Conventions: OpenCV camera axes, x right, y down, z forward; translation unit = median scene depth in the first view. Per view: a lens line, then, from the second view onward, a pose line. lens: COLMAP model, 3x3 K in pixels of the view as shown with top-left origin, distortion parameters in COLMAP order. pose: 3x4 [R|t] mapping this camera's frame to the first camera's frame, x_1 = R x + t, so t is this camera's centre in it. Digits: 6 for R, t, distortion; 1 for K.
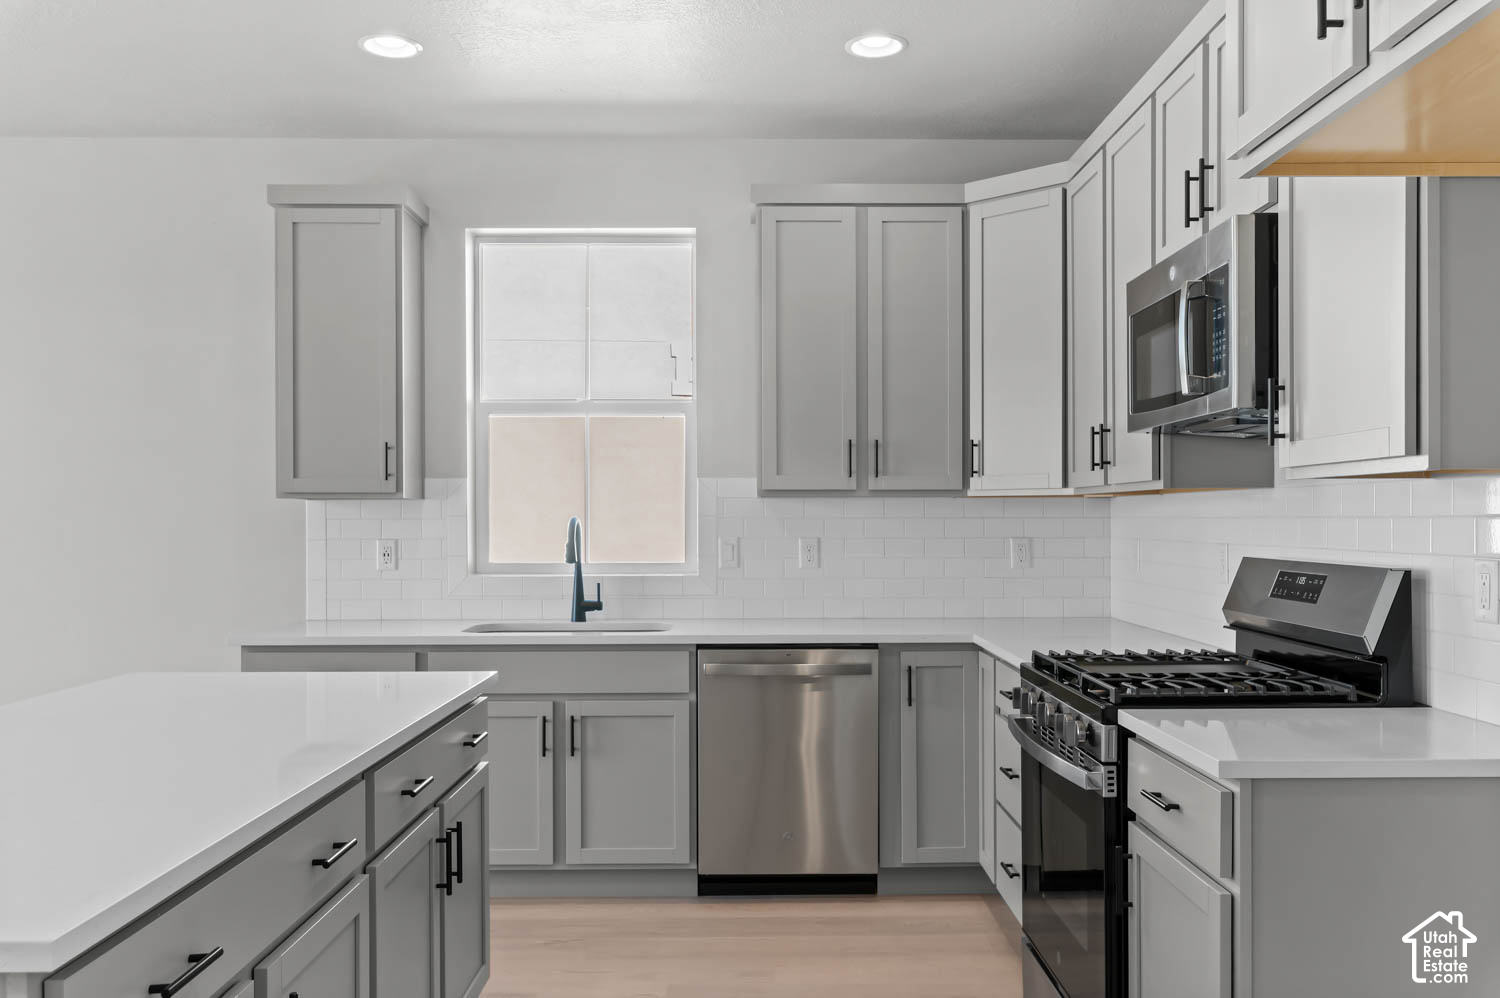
lens RADIAL K [[1256.0, 0, 750.0], [0, 1256.0, 499.0], [0, 0, 1]] dist [0.003387, -0.002309]
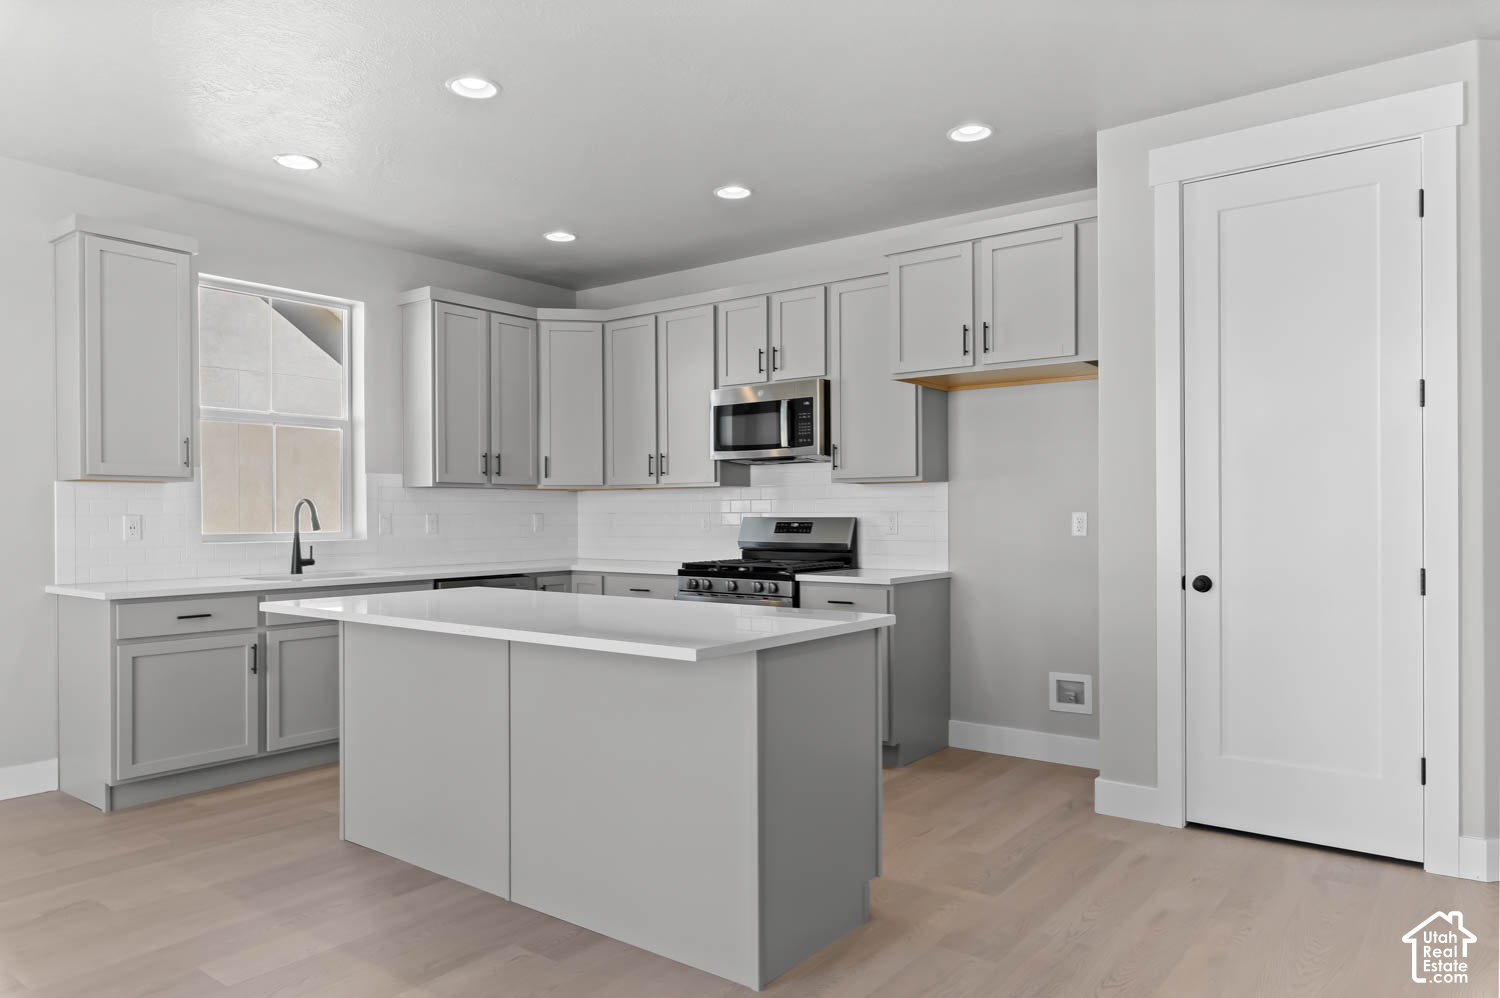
lens RADIAL K [[990.4, 0, 750.7], [0, 990.4, 508.1], [0, 0, 1]] dist [-0.010562, -0.002163]
pose [[0.619135, 0.003277, 0.785278, -0.716966], [-0.009493, 0.999949, 0.003311, 0.017020], [-0.785227, -0.009505, 0.619135, -0.077624]]
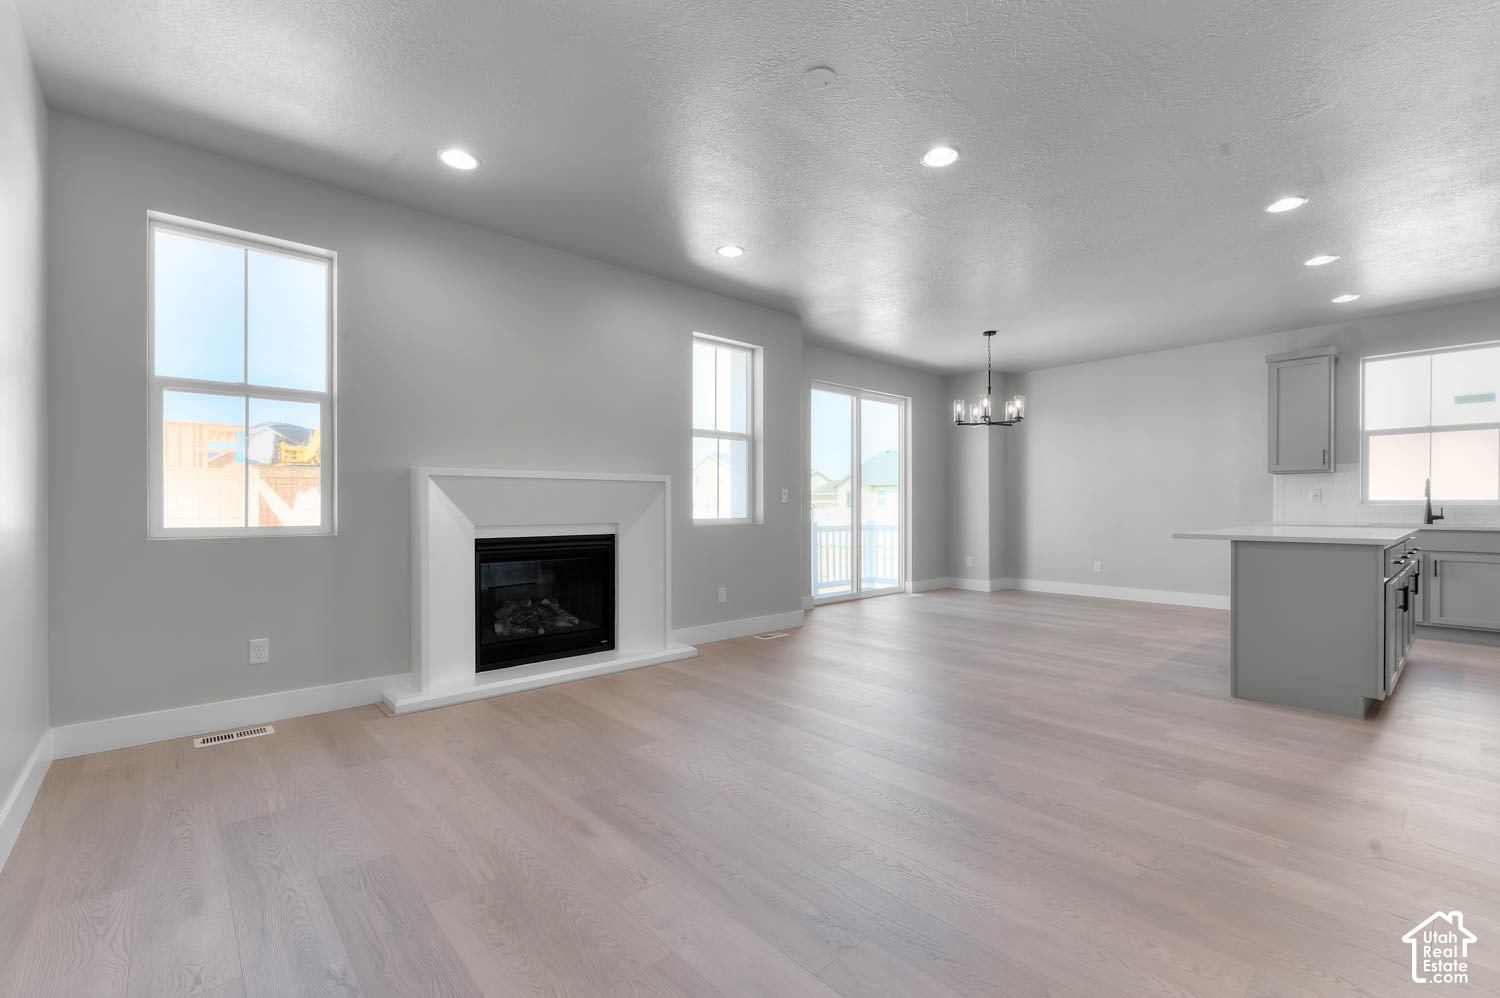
lens RADIAL K [[657.1, 0, 750.0], [0, 657.1, 499.0], [0, 0, 1]] dist [-0.001183, -0.000456]
pose [[0.669252, 0.000985, -0.743035, -0.080063], [0.008656, 0.999921, 0.009121, 0.031491], [0.742985, -0.012536, 0.669190, -0.734058]]
